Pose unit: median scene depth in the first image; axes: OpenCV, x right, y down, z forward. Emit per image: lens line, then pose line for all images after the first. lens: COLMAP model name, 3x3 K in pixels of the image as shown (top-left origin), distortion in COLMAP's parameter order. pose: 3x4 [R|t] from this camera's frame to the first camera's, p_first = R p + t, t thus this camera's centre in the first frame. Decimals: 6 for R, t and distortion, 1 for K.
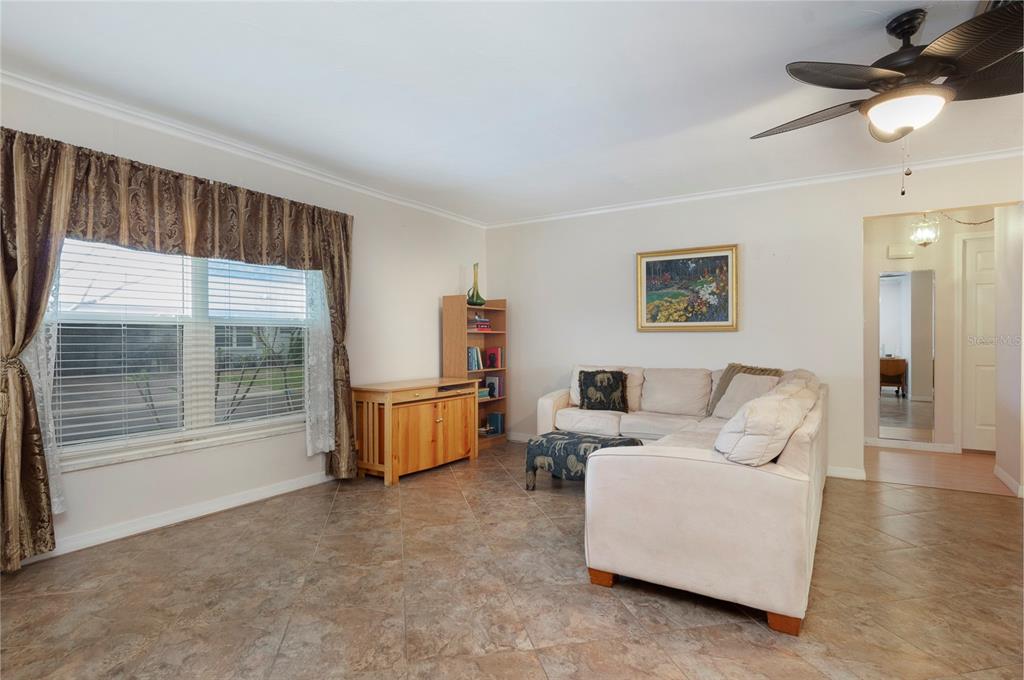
lens RADIAL K [[528.2, 0, 513.1], [0, 528.2, 343.7], [0, 0, 1]] dist [0.000906, 0.000268]
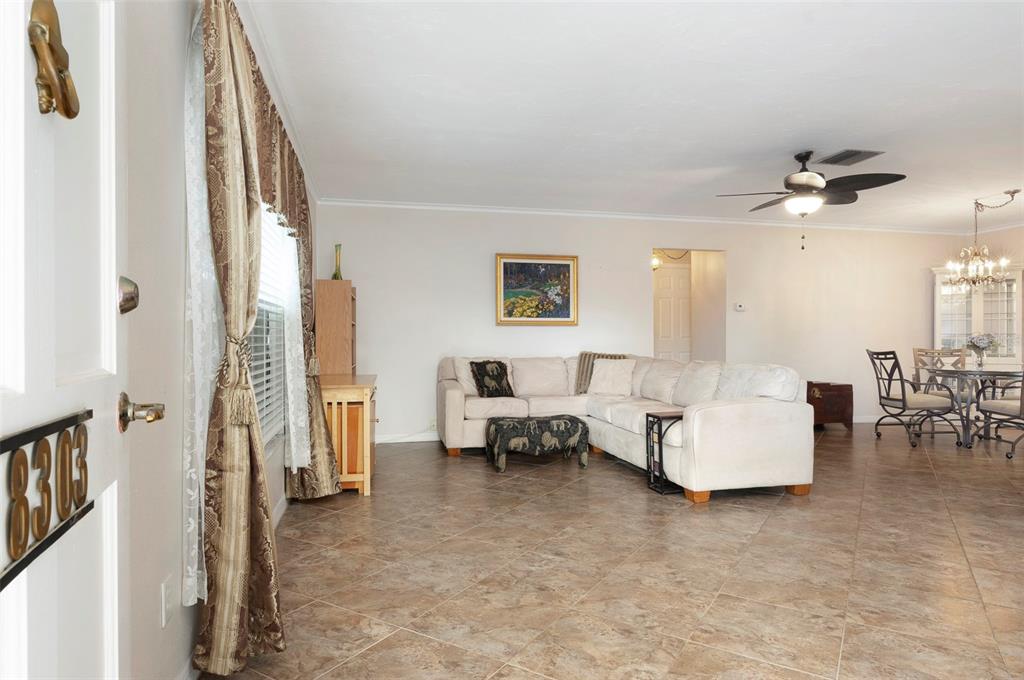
lens RADIAL K [[585.2, 0, 520.9], [0, 585.2, 338.6], [0, 0, 1]] dist [-0.004665, 0.002670]
pose [[0.707422, 0.003928, 0.706780, -0.796352], [0.004776, 0.999935, -0.010338, 0.023680], [-0.706775, 0.010689, 0.707358, 0.150310]]
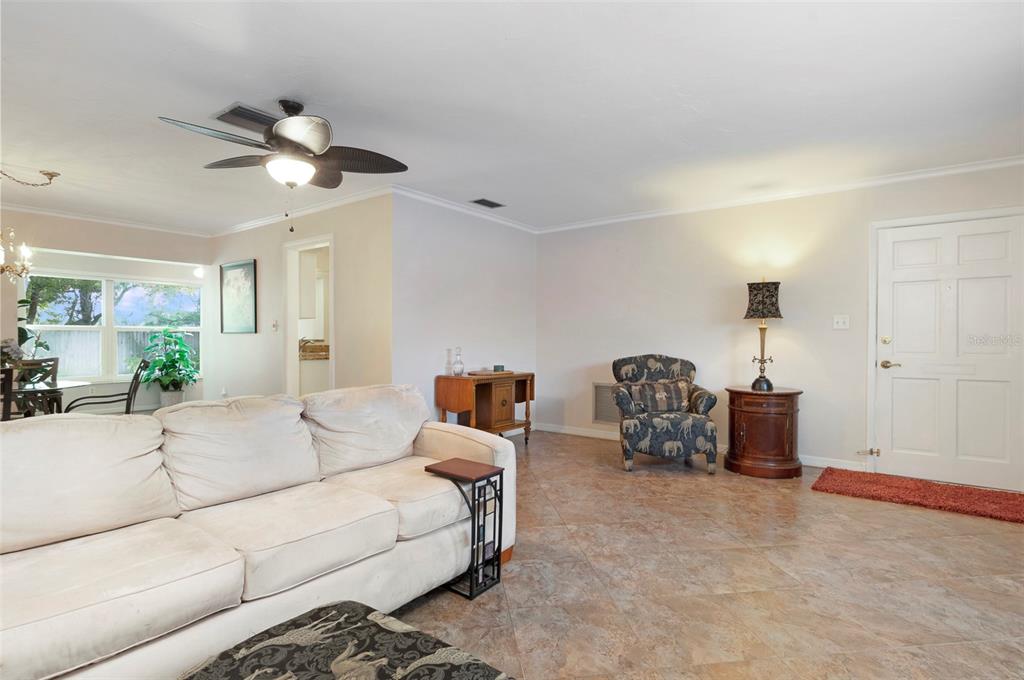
lens RADIAL K [[528.2, 0, 504.3], [0, 528.2, 342.3], [0, 0, 1]] dist [0.000906, 0.000268]
pose [[-0.994197, -0.001965, 0.107553, 0.027228], [-0.000509, 0.999908, 0.013563, -0.008869], [-0.107570, 0.013429, -0.994107, 1.325350]]
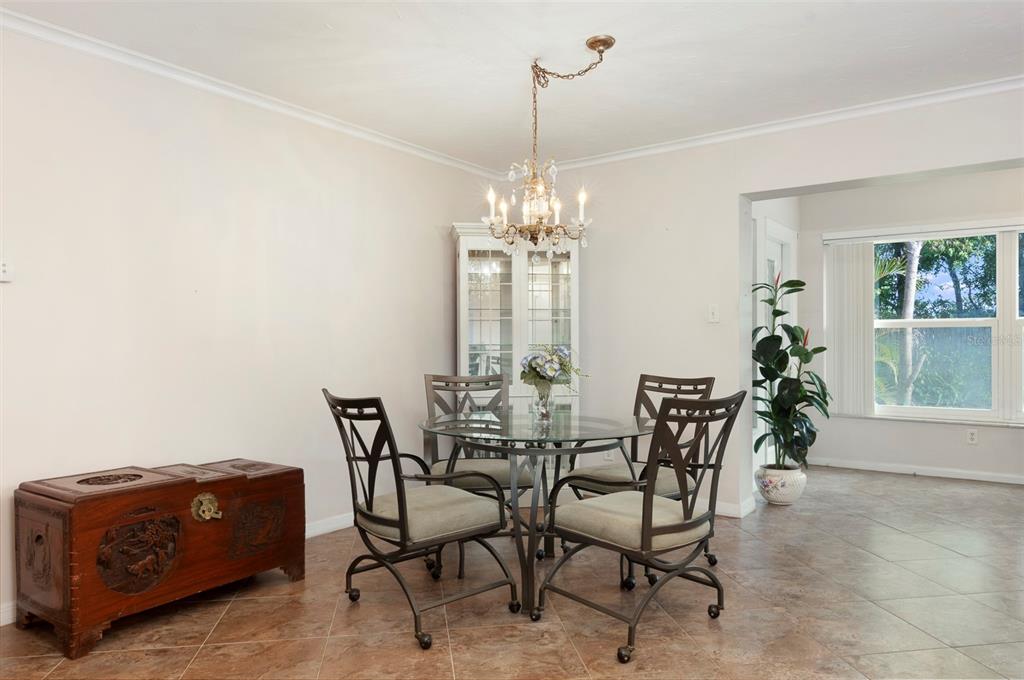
lens RADIAL K [[666.7, 0, 517.0], [0, 666.7, 371.1], [0, 0, 1]] dist [0.000679, 0.000633]
pose [[0.064835, -0.042529, 0.996989, 0.315637], [0.014259, 0.999029, 0.041689, -0.005775], [-0.997794, 0.011514, 0.065379, 0.360657]]
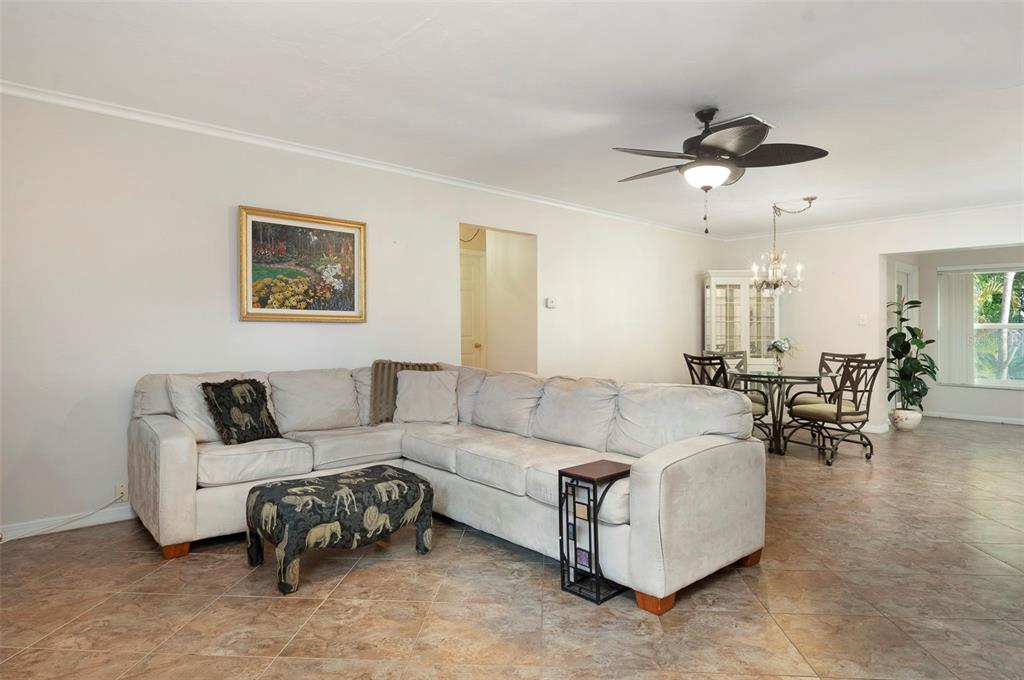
lens RADIAL K [[585.2, 0, 515.3], [0, 585.2, 337.0], [0, 0, 1]] dist [-0.004665, 0.002670]
pose [[0.285463, -0.002297, 0.958387, -0.531473], [-0.000147, 0.999997, 0.002440, -0.004343], [-0.958390, -0.000838, 0.285461, 0.605160]]
